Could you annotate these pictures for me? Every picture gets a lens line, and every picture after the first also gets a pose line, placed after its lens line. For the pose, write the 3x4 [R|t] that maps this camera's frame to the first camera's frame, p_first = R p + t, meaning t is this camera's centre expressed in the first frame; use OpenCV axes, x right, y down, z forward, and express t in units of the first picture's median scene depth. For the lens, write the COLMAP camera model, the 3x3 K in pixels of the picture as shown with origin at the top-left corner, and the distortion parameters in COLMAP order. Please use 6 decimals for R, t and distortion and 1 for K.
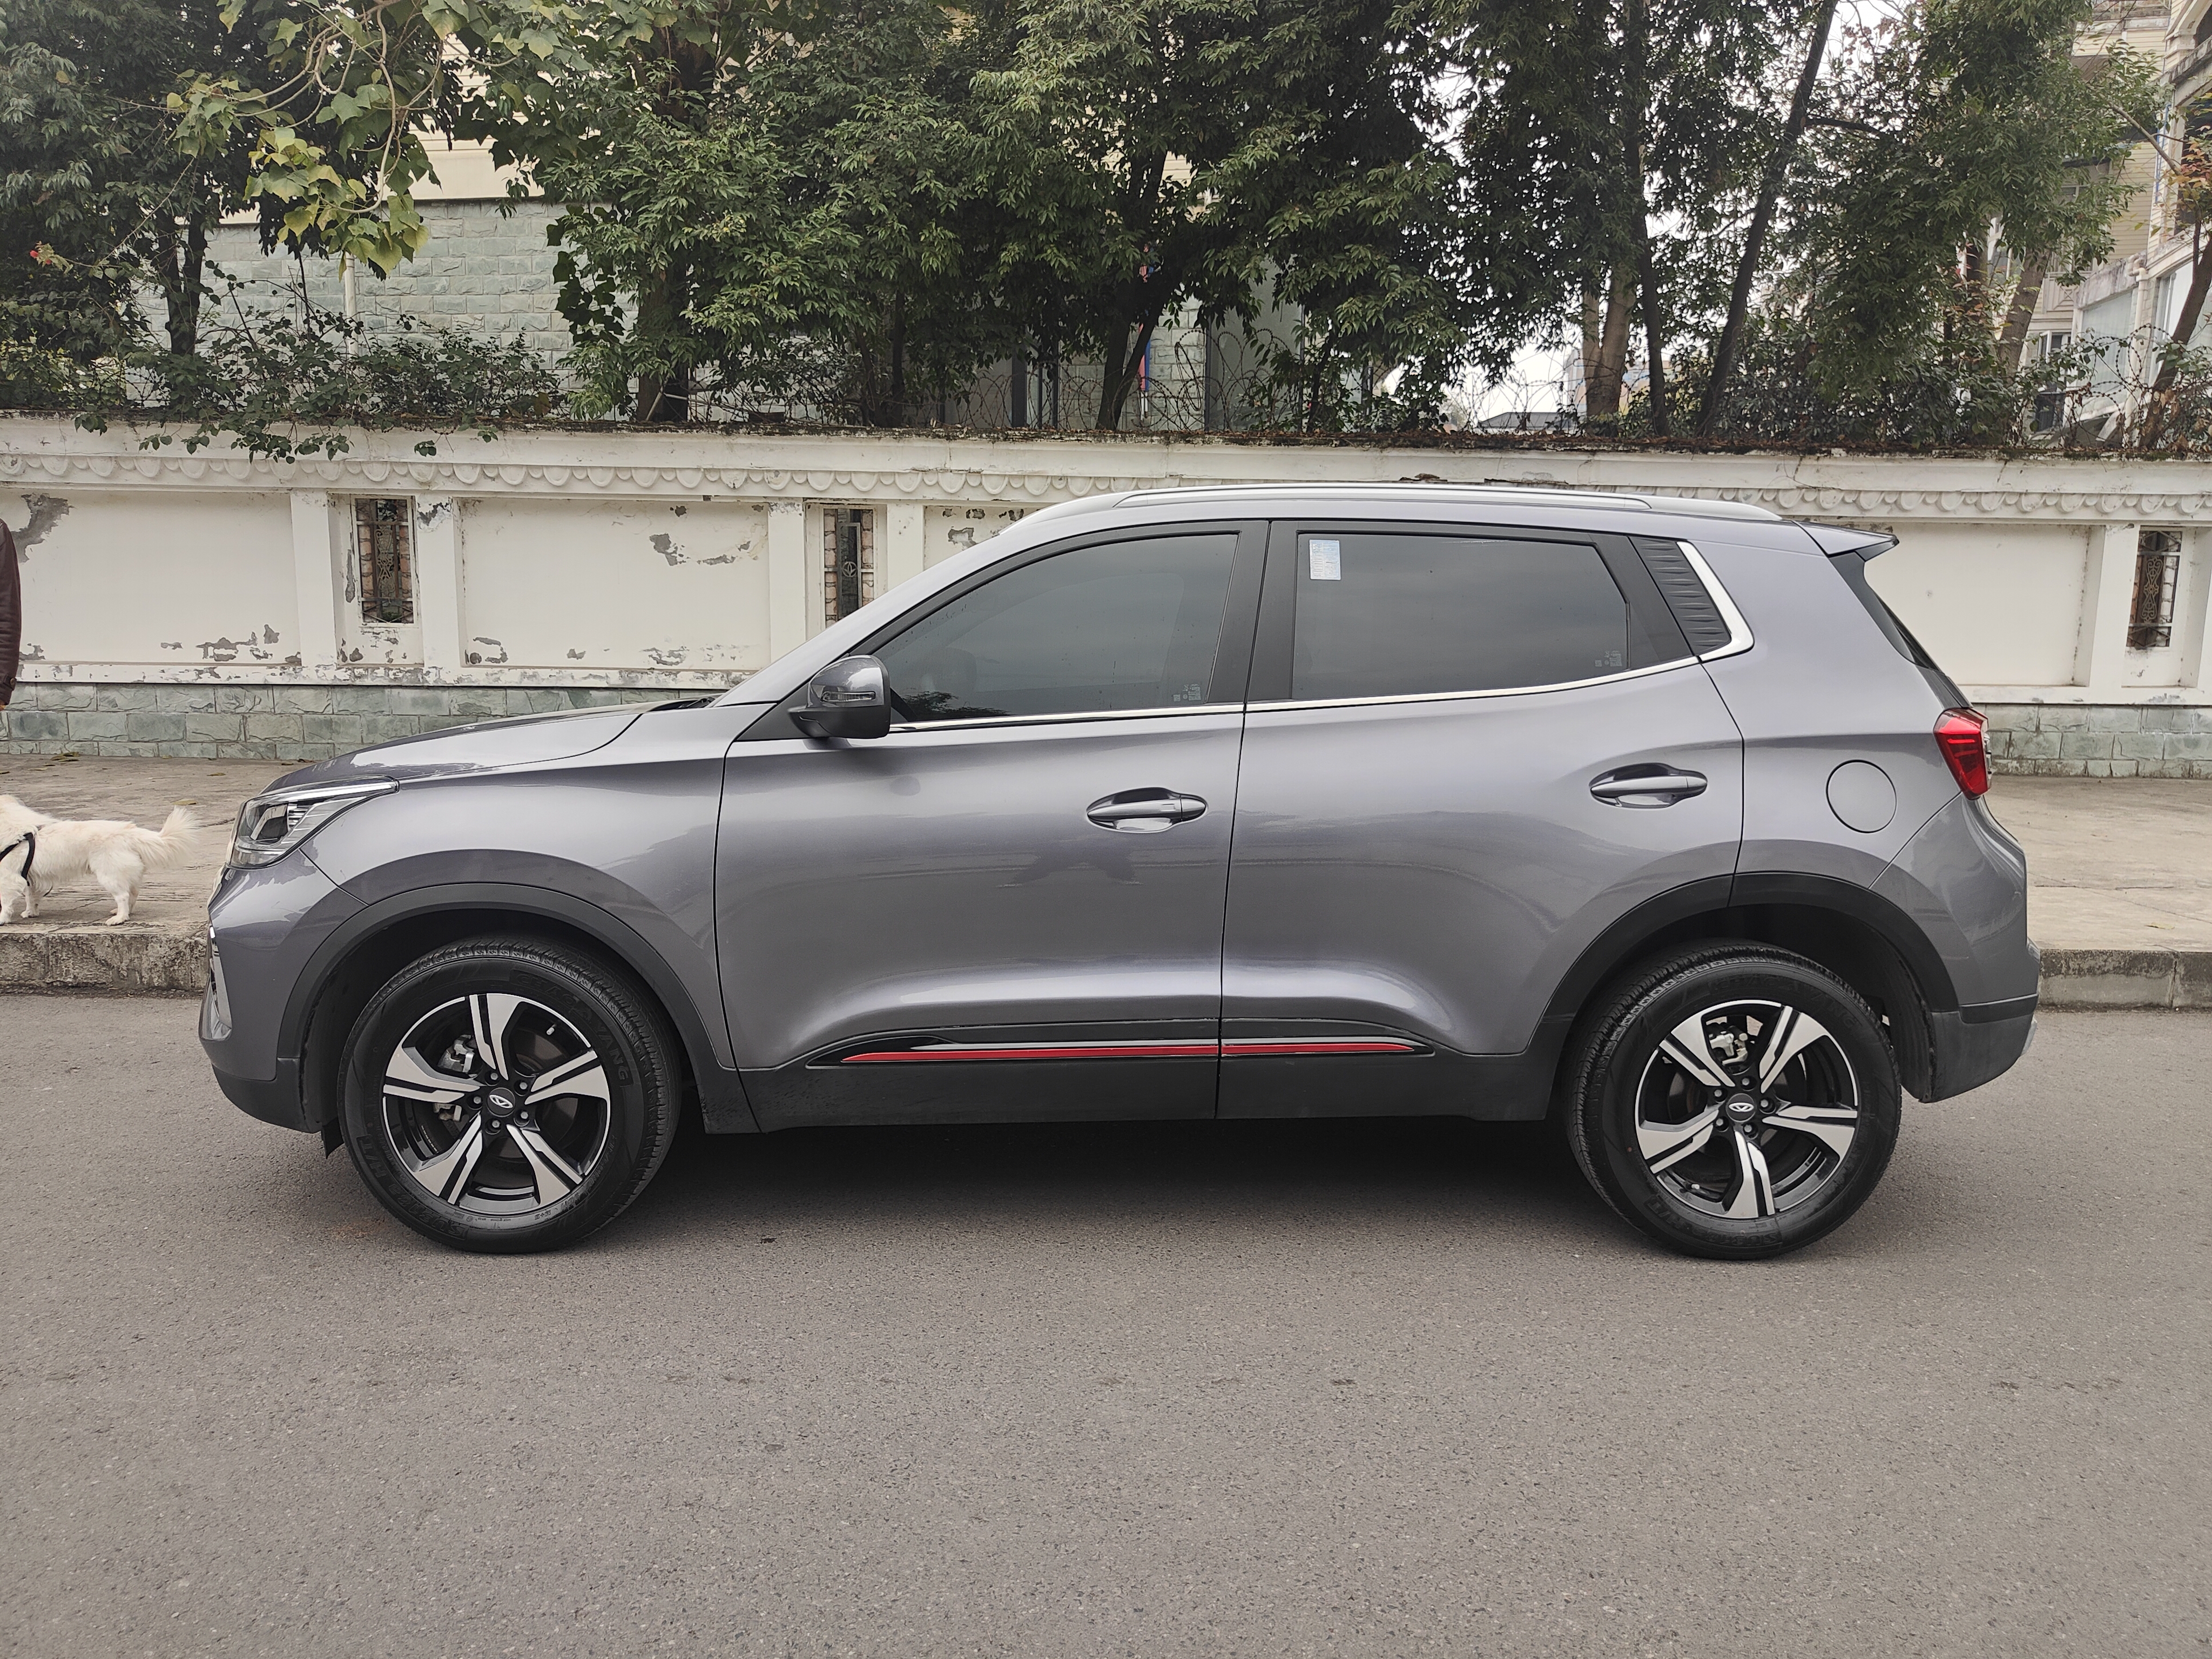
lens RADIAL K [[1511.8, 0, 1118.1], [0, 1511.8, 819.1], [0, 0, 1]] dist [0.001452, 0.005206]
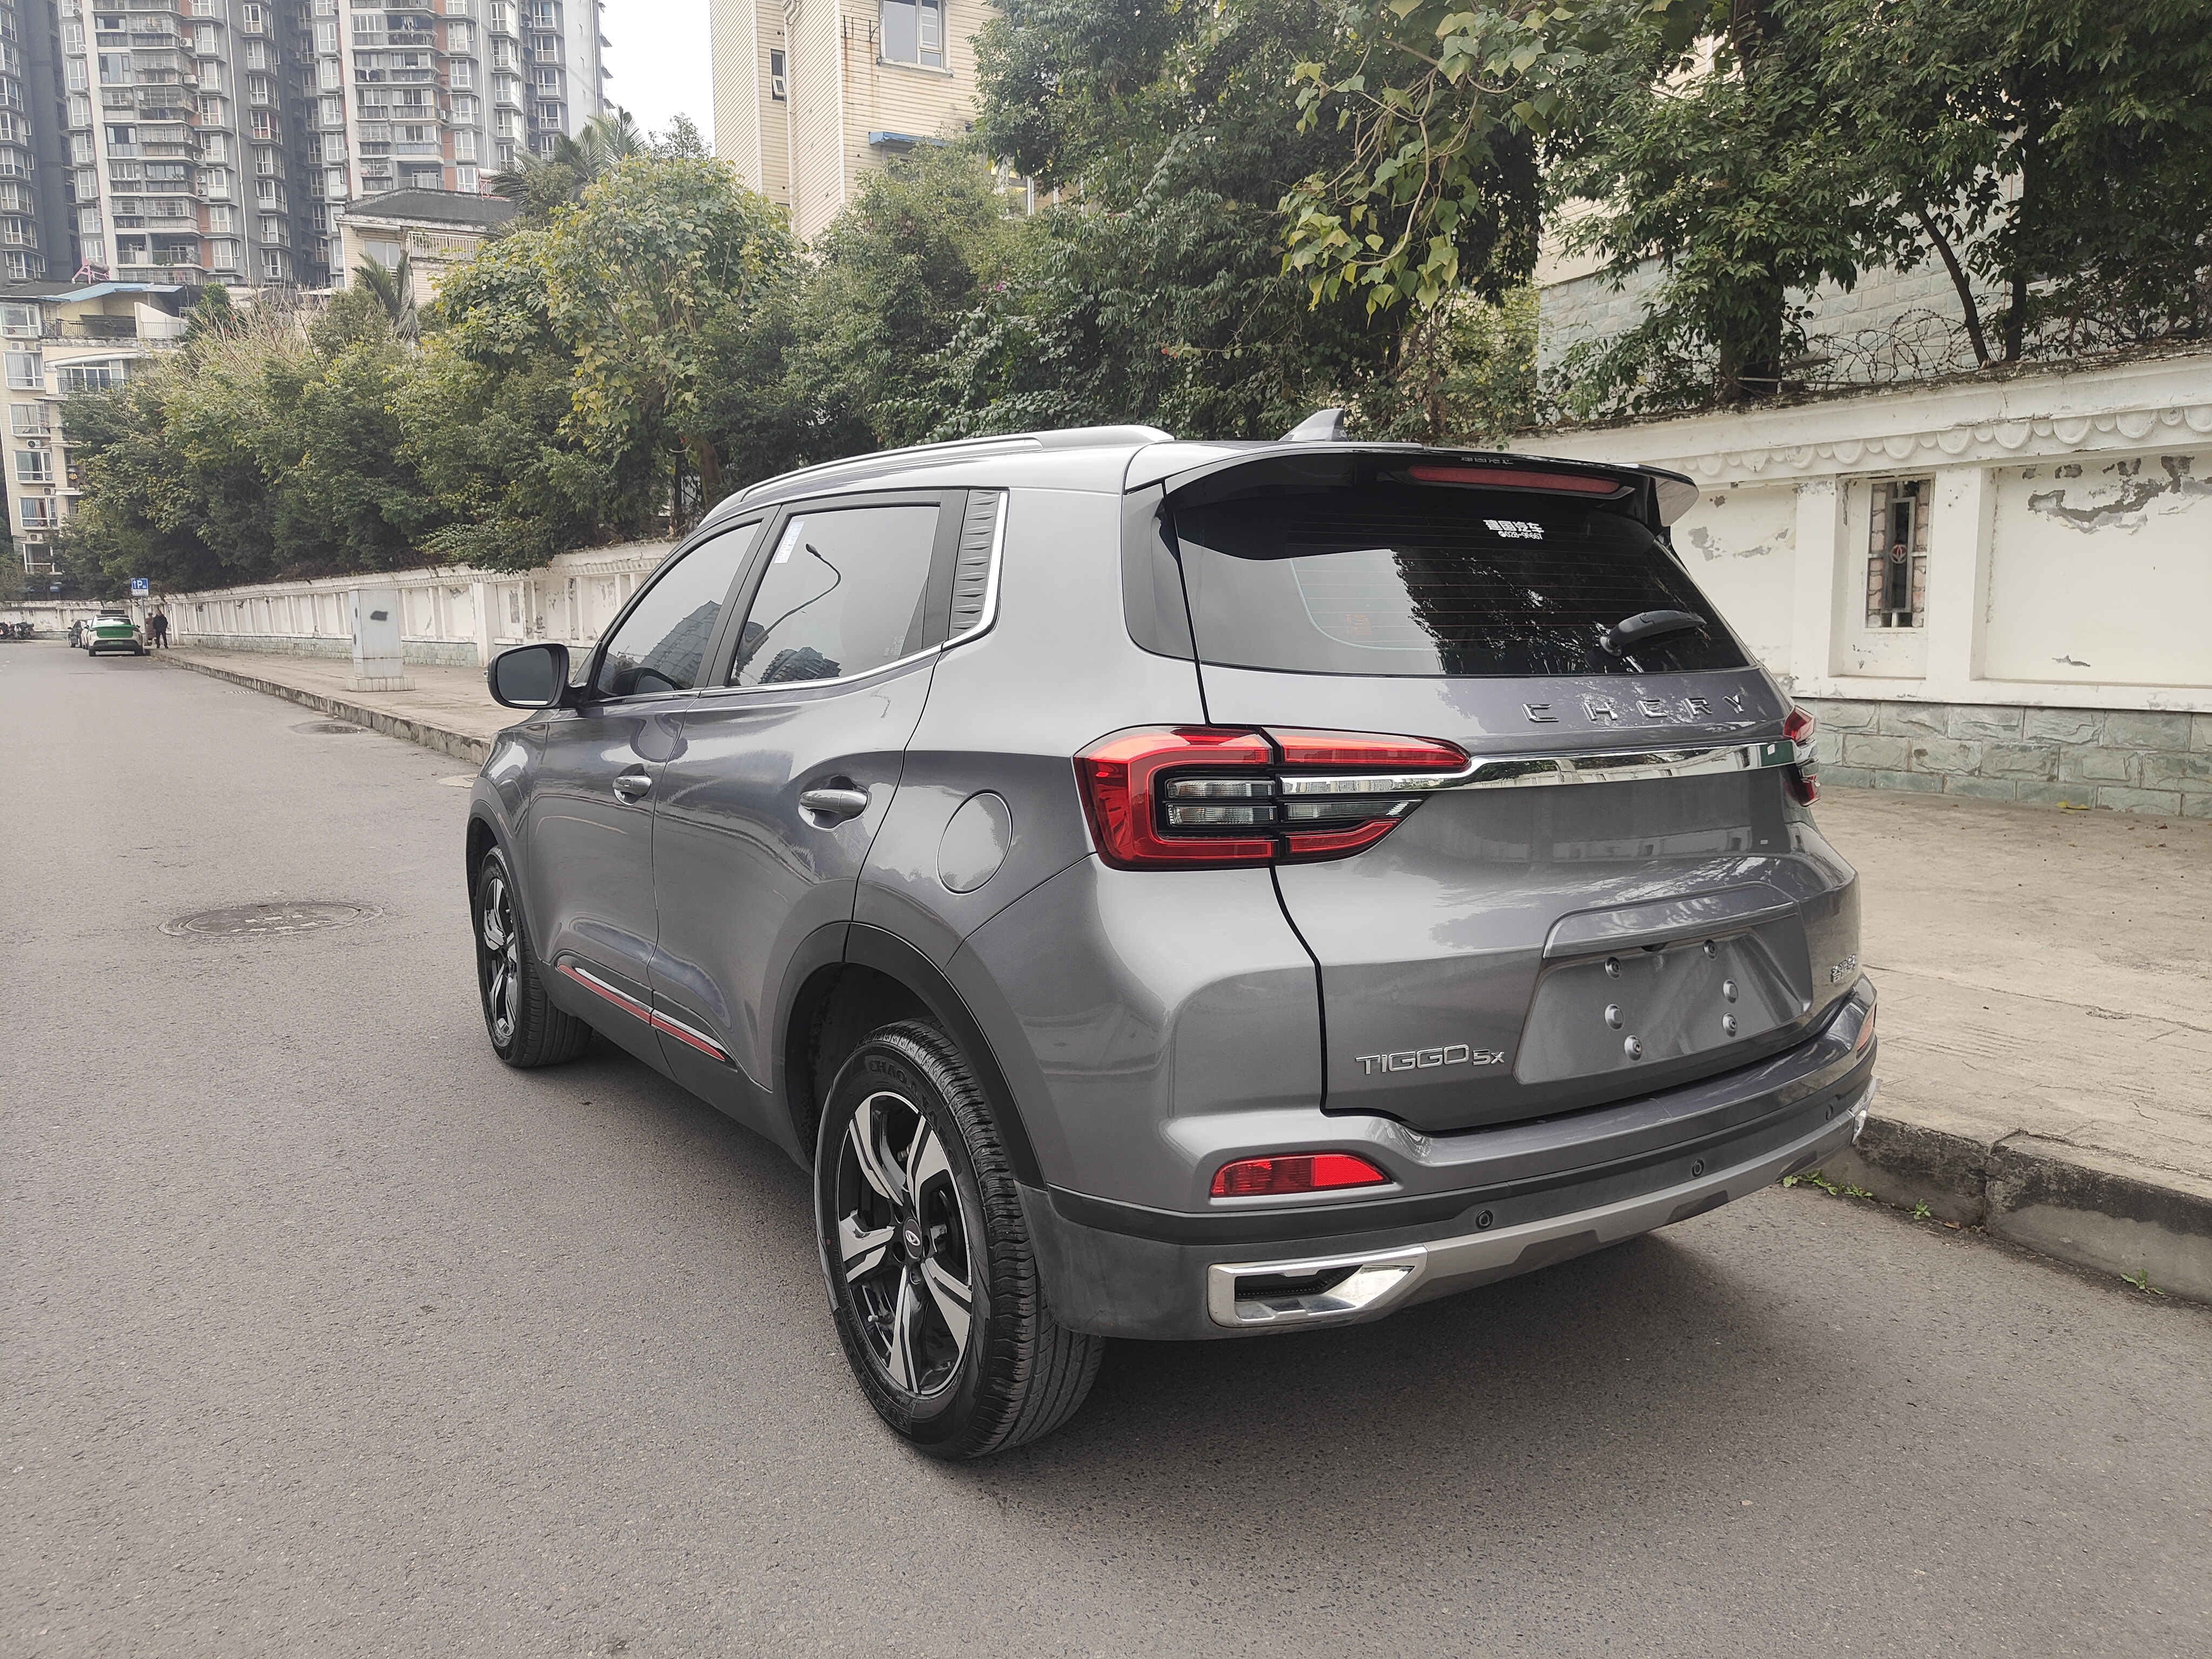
lens RADIAL K [[1511.8, 0, 1083.2], [0, 1511.8, 821.8], [0, 0, 1]] dist [0.001452, 0.005206]
pose [[0.551085, 0.091192, -0.829452, 0.293368], [-0.092742, 0.994546, 0.047725, -0.016622], [0.829280, 0.050624, 0.556536, 0.175470]]
